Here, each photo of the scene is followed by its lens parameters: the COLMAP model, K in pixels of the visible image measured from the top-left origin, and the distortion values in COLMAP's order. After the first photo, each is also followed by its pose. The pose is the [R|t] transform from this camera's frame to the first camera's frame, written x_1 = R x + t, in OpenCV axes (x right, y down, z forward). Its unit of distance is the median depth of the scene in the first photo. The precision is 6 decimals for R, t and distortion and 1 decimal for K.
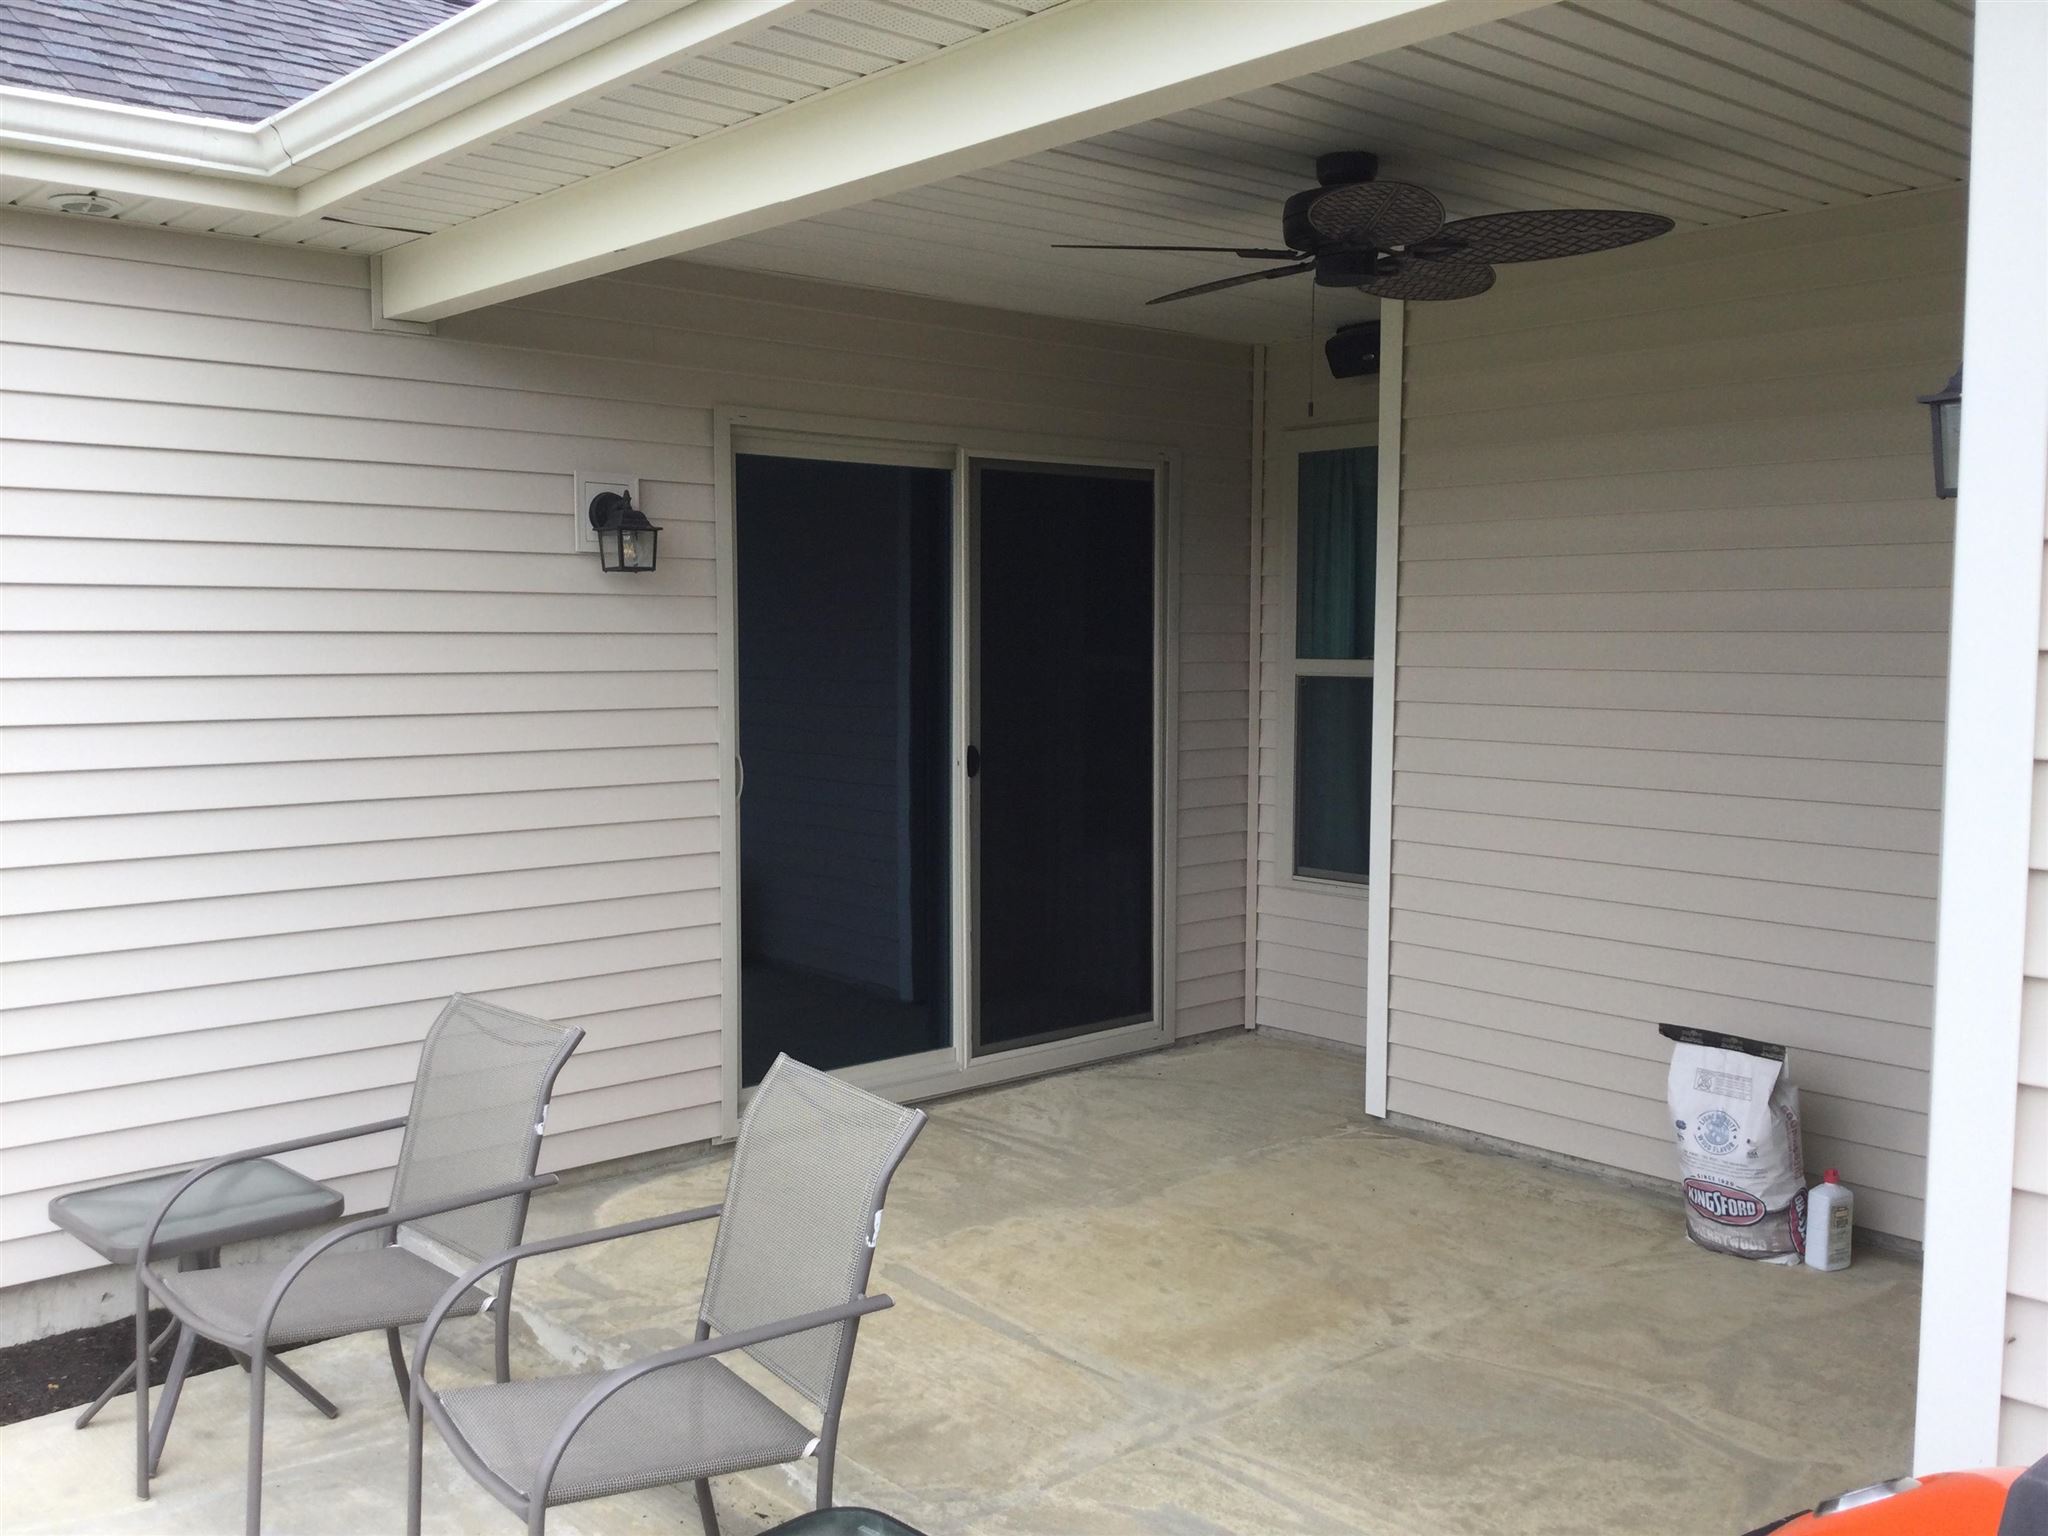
lens RADIAL K [[1848.7, 0, 1024.8], [0, 1848.7, 814.0], [0, 0, 1]] dist [0.124745, -0.276058]
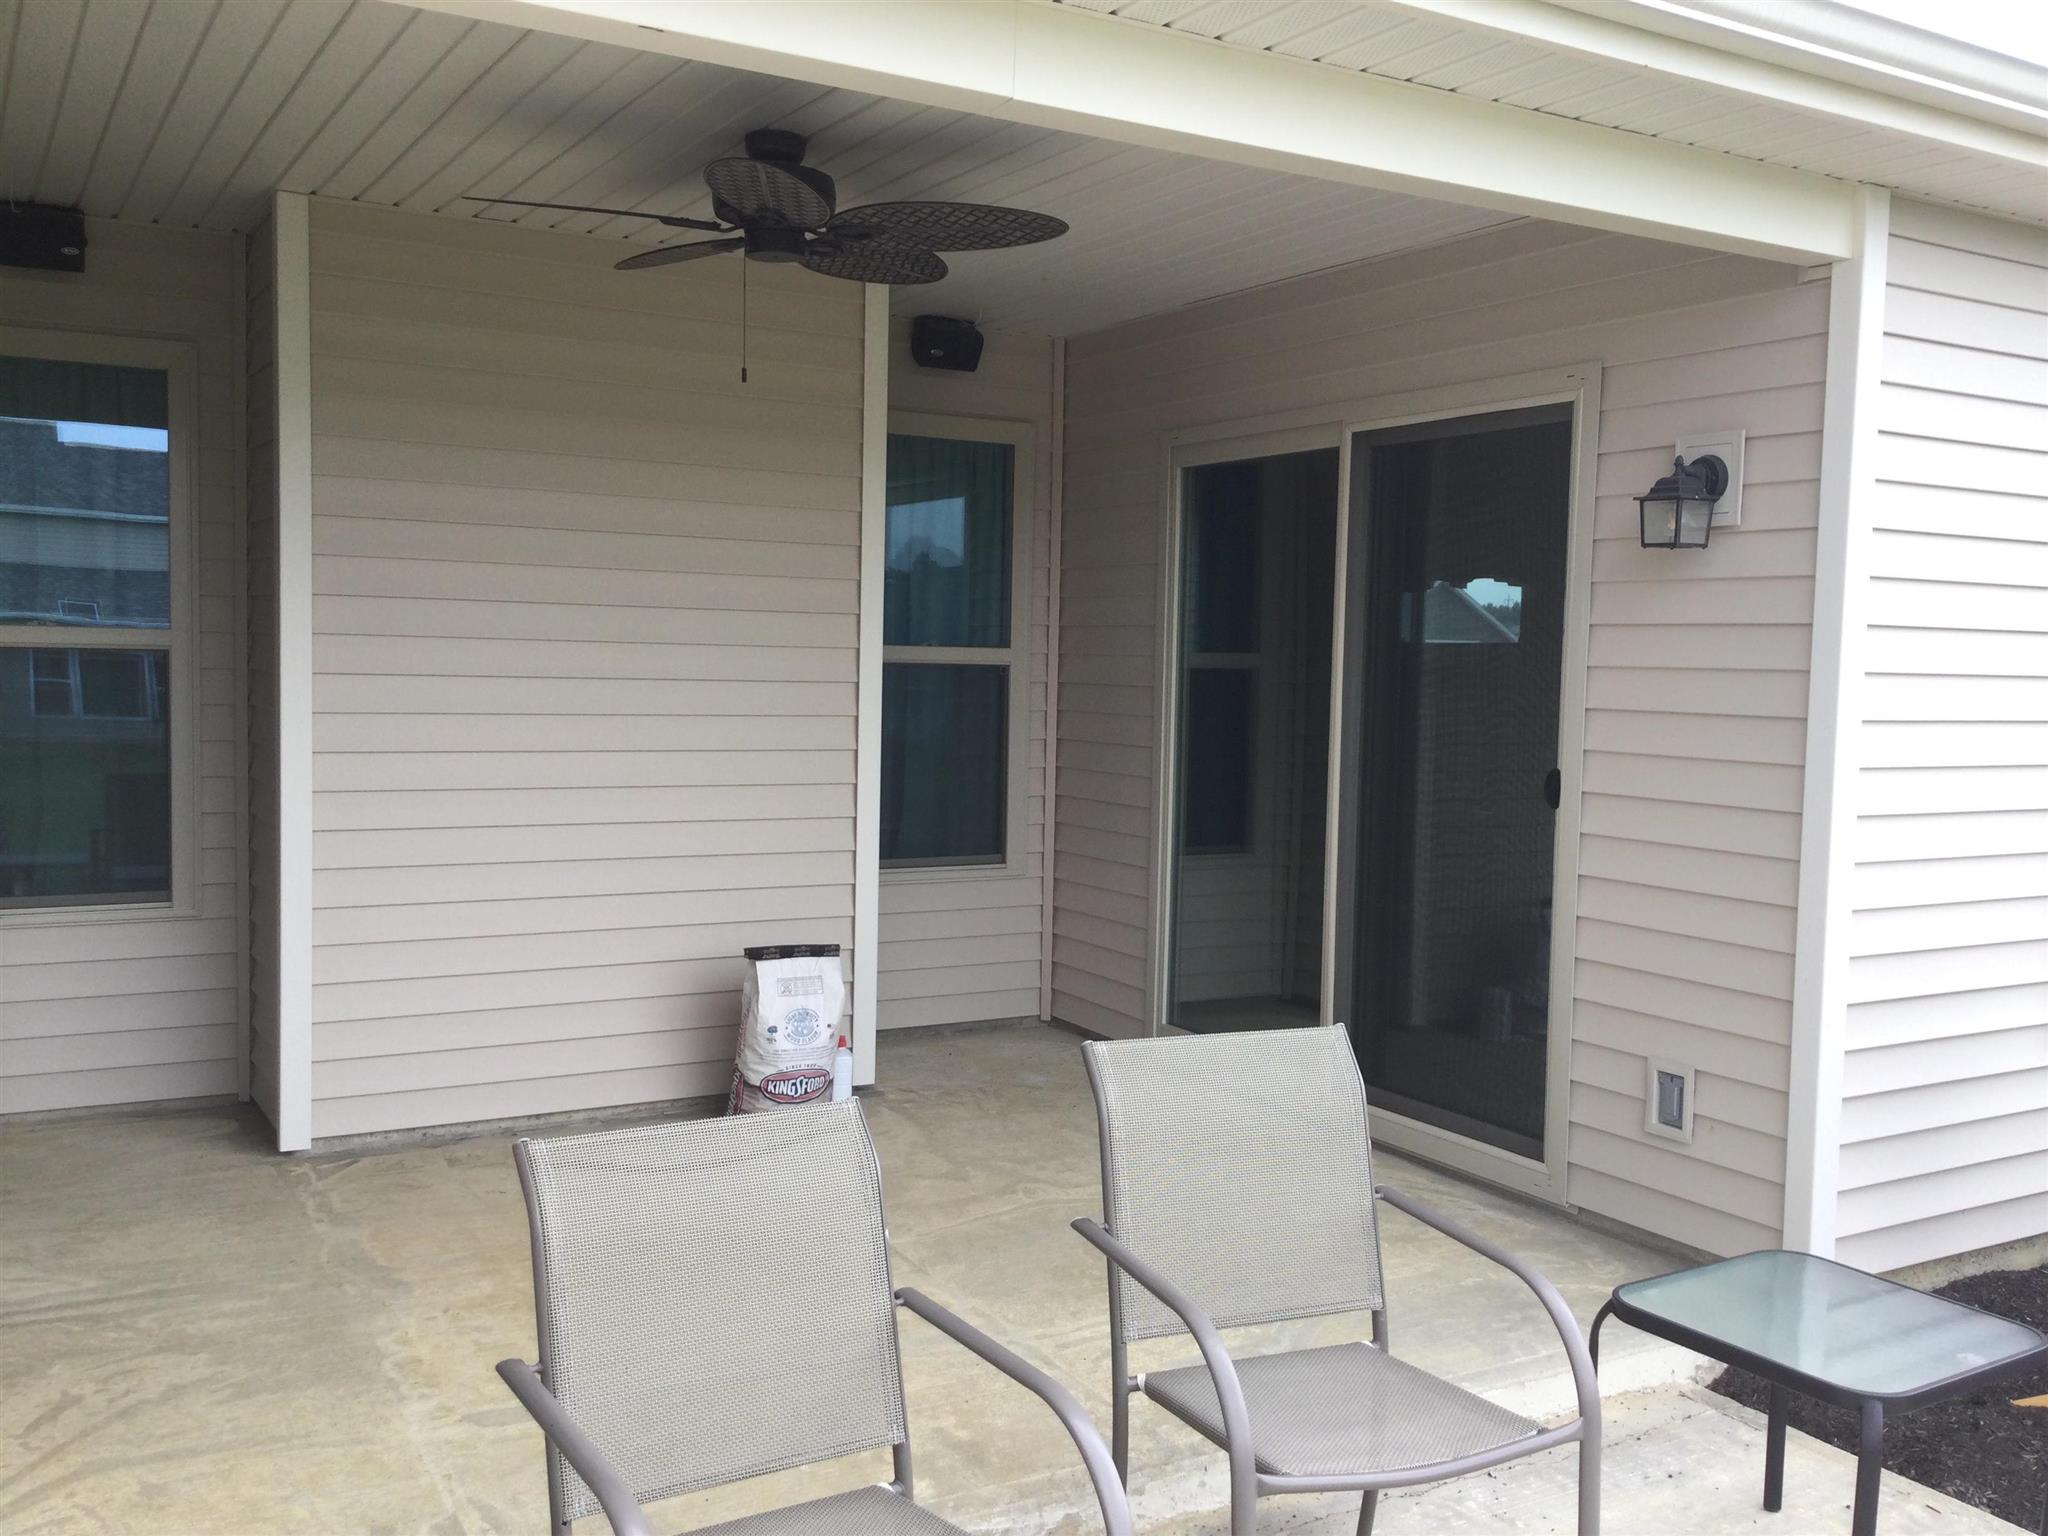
lens RADIAL K [[1849.7, 0, 1024.0], [0, 1849.7, 768.0], [0, 0, 1]] dist [0.138990, -0.278834]
pose [[0.182271, -0.055364, 0.981688, -0.691893], [0.073926, 0.996359, 0.042466, -0.032829], [-0.980465, 0.064832, 0.185701, 0.560745]]
